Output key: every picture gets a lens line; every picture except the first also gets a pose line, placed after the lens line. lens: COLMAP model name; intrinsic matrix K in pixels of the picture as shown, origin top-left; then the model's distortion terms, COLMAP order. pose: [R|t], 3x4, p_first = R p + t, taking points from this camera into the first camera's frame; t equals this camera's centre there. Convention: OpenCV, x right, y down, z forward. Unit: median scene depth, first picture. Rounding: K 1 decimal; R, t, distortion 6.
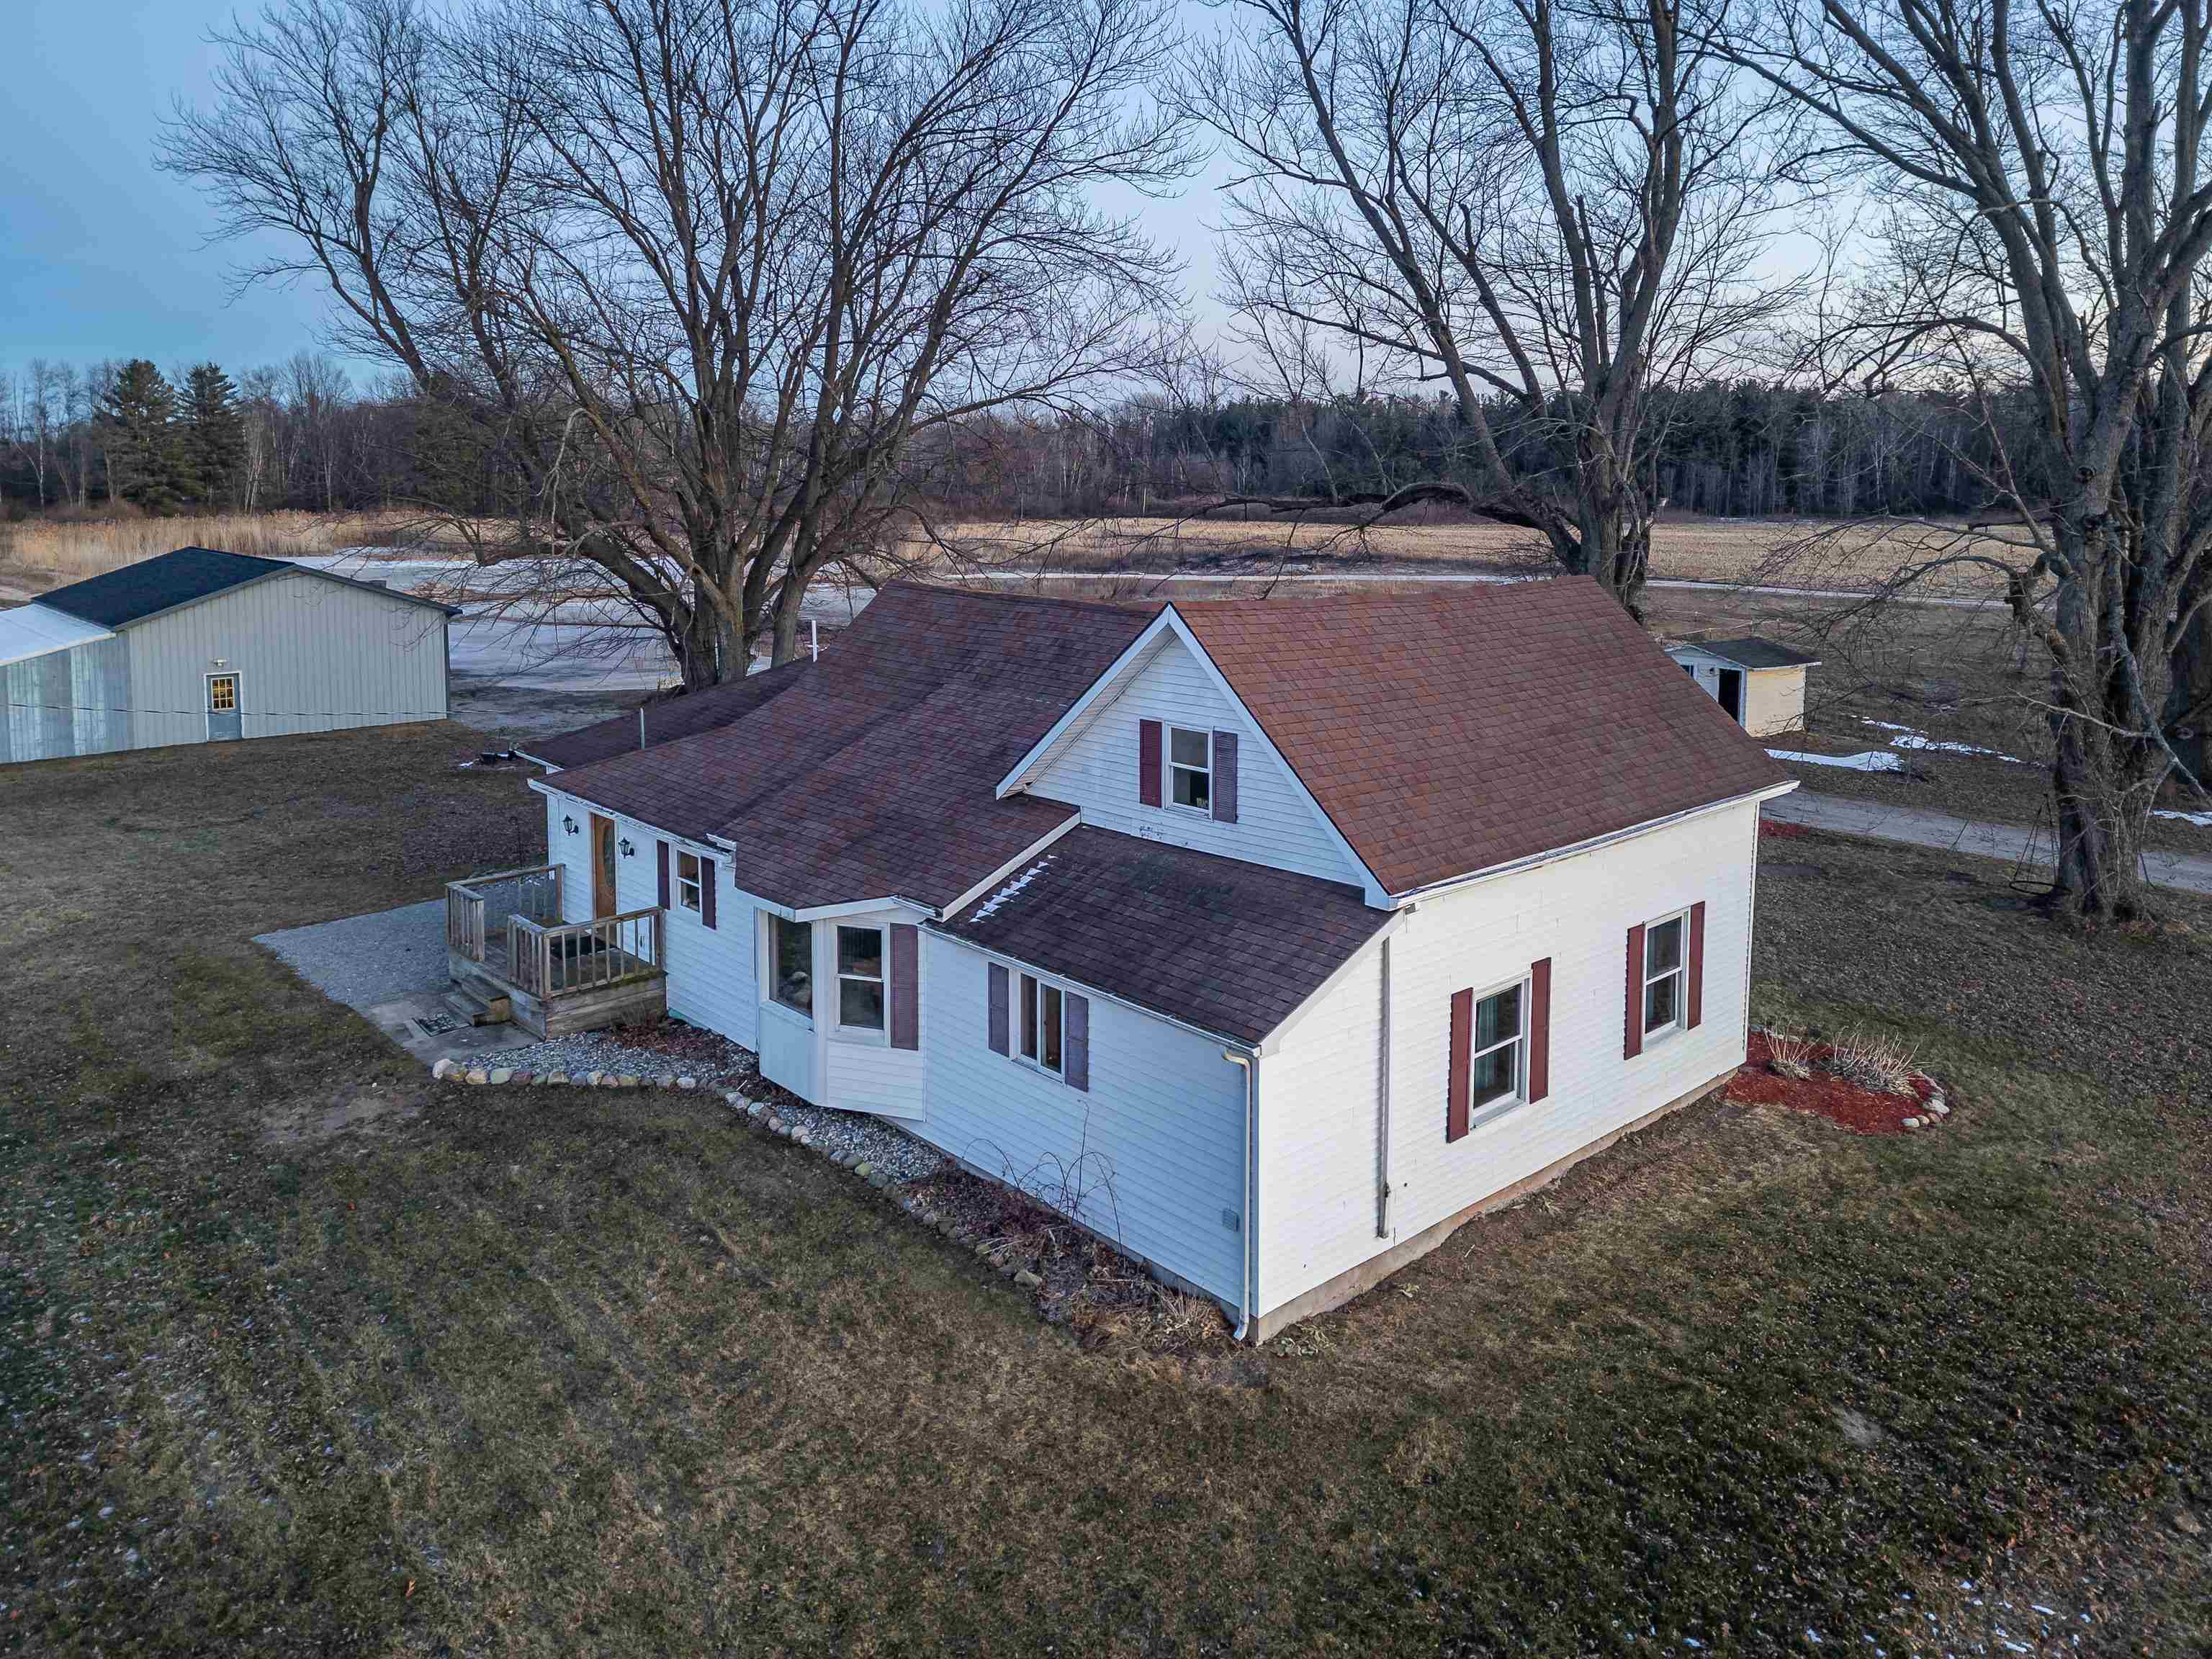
lens RADIAL K [[1629.0, 0, 1107.3], [0, 1629.0, 660.4], [0, 0, 1]] dist [0.074065, -0.000935]
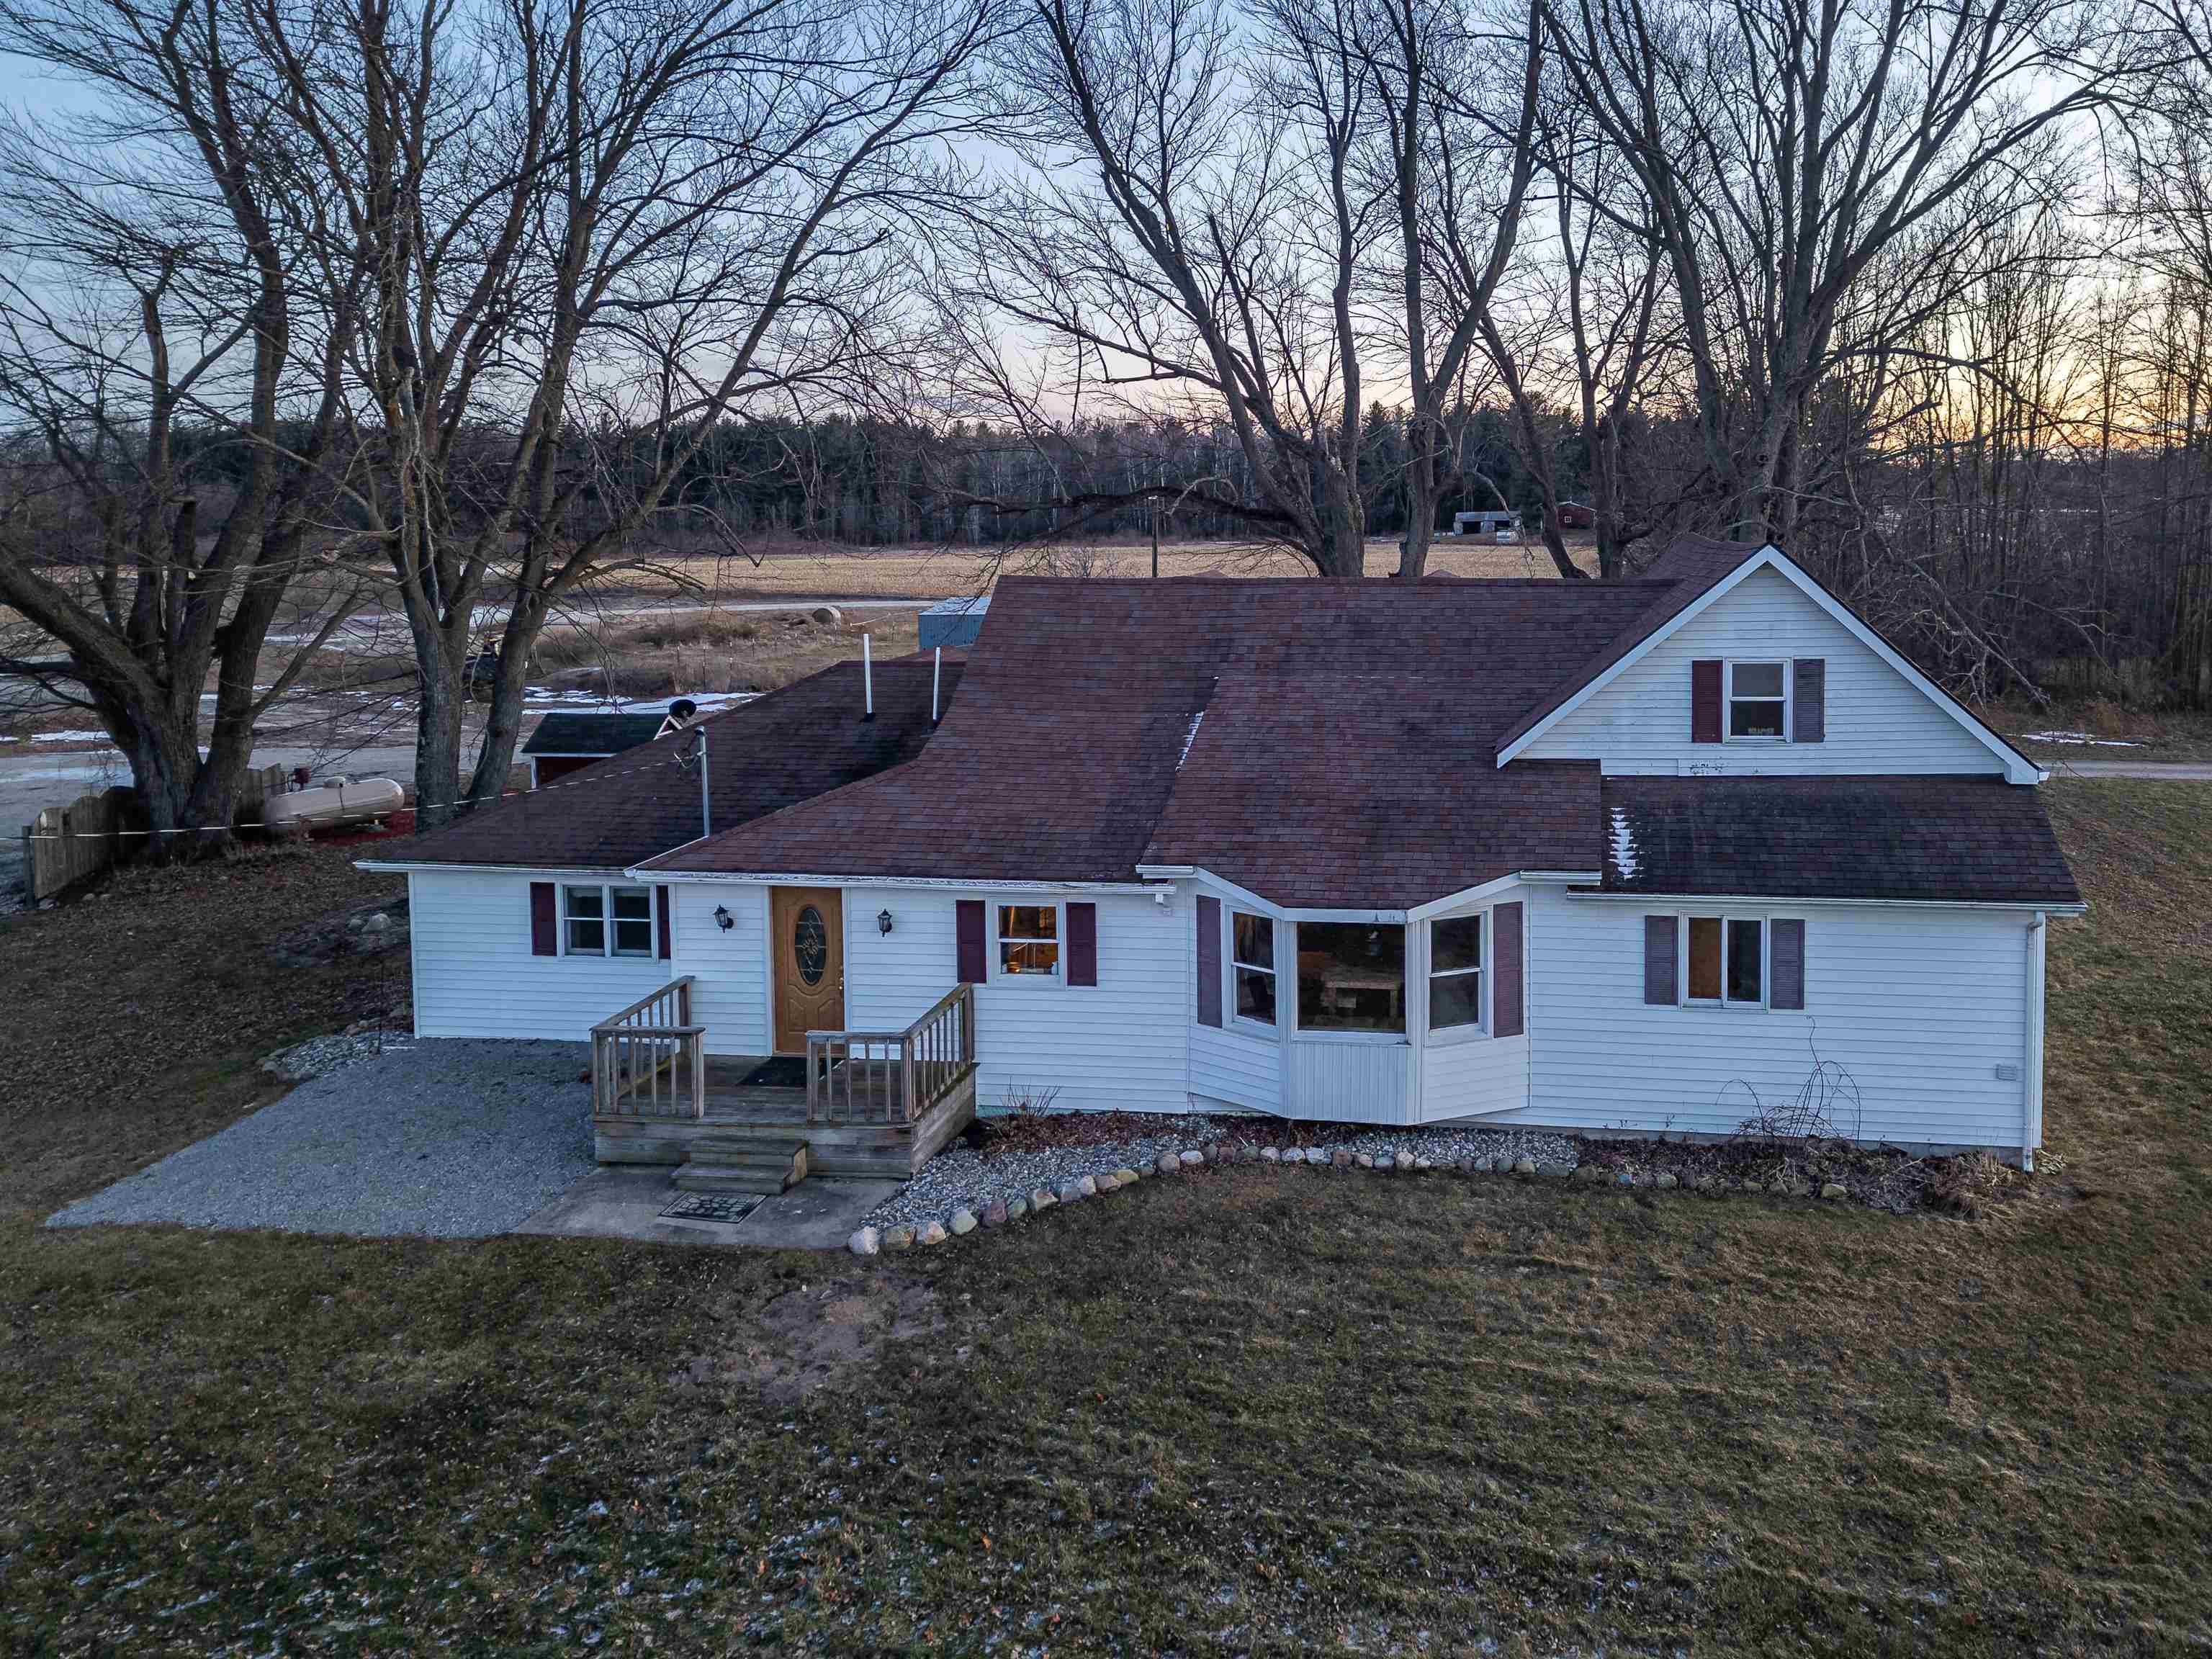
lens RADIAL K [[1589.4, 0, 1385.5], [0, 1589.4, 662.2], [0, 0, 1]] dist [0.088452, -0.080213]
pose [[0.766546, -0.082570, 0.636859, -0.741497], [0.093671, 0.995469, 0.016318, 0.001389], [-0.635321, 0.047146, 0.770807, 0.322699]]
